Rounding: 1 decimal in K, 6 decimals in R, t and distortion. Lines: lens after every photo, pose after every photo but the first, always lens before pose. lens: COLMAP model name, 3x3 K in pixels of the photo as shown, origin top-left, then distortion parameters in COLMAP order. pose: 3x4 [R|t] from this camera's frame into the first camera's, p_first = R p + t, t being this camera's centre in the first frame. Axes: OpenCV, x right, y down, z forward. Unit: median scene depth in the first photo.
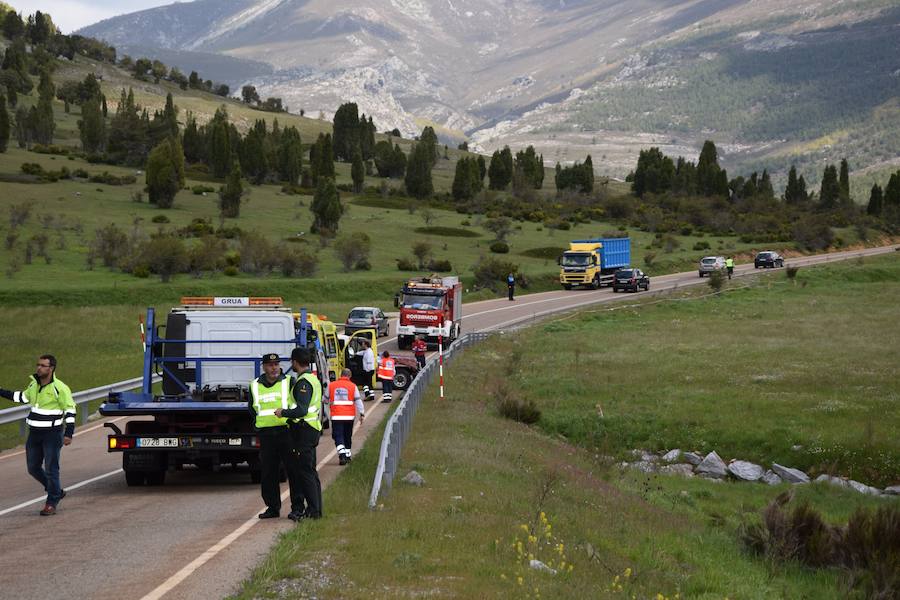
lens RADIAL K [[2201.9, 0, 434.3], [0, 2201.9, 296.1], [0, 0, 1]] dist [0.630857, 0.000000]
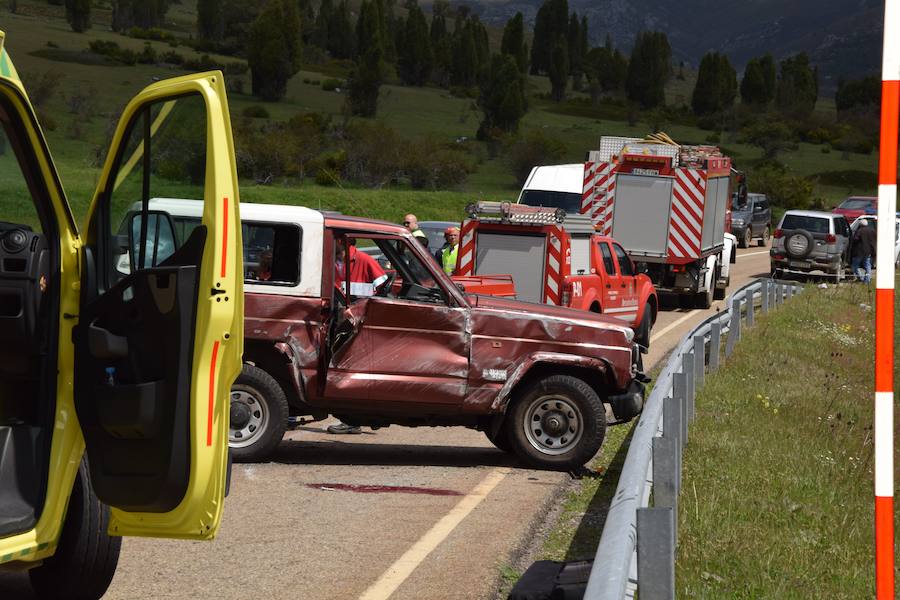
lens RADIAL K [[2447.6, 0, 447.1], [0, 2447.6, 304.1], [0, 0, 1]] dist [0.697171, 0.000000]
pose [[0.995776, 0.039687, -0.082790, -0.002069], [-0.038363, 0.999110, 0.017525, 0.007371], [0.083412, -0.014275, 0.996413, 0.248168]]
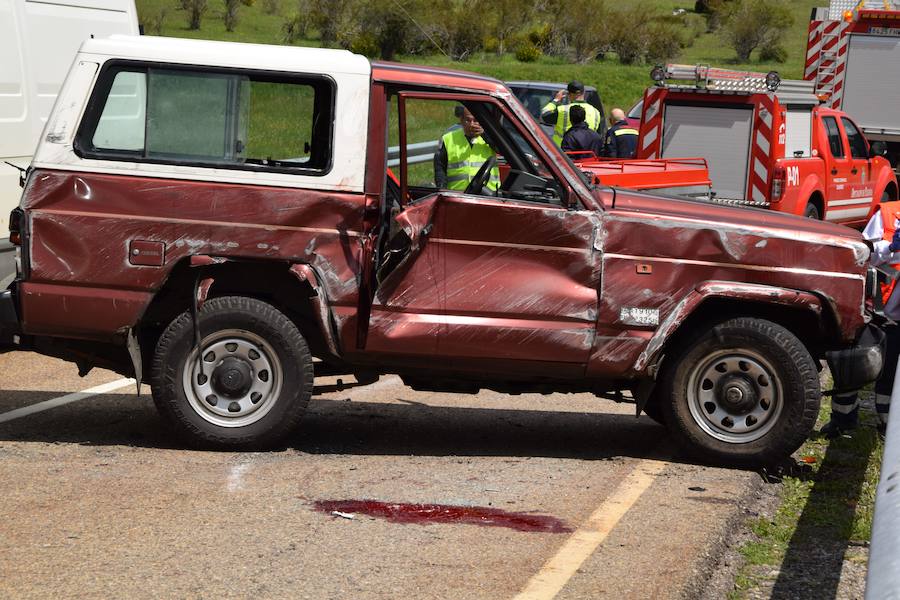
lens RADIAL K [[2456.8, 0, 443.5], [0, 2456.8, 300.0], [0, 0, 1]] dist [0.749988, 0.000000]
pose [[0.984040, 0.052634, -0.169986, -0.002394], [-0.041859, 0.996917, 0.066362, 0.007465], [0.172955, -0.058187, 0.983209, 0.276636]]
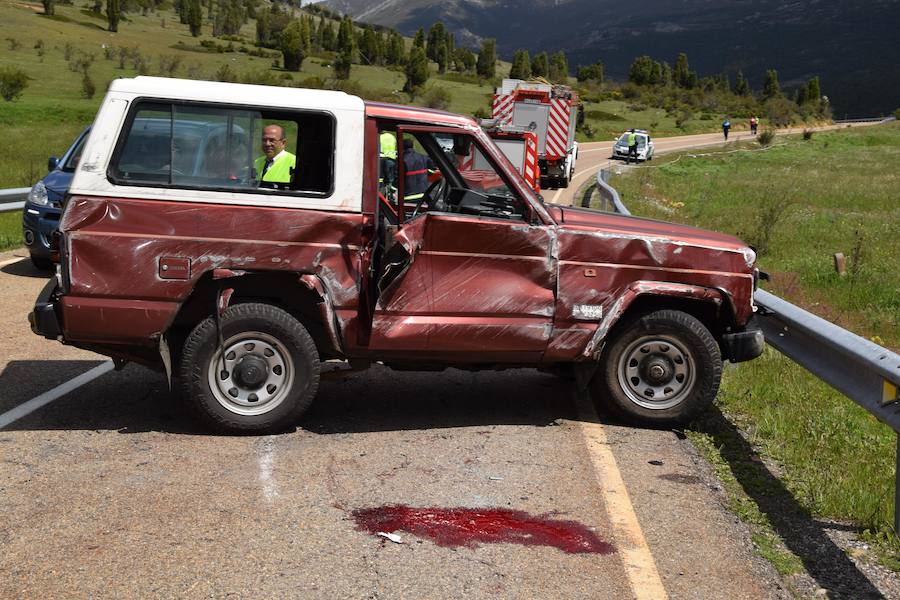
lens RADIAL K [[1175.4, 0, 452.5], [0, 1175.4, 298.1], [0, 0, 1]] dist [0.127029, 0.000000]
pose [[0.998871, 0.043762, -0.018460, -0.009741], [-0.041313, 0.992287, 0.116873, 0.007345], [0.023432, -0.115978, 0.992975, 0.297428]]
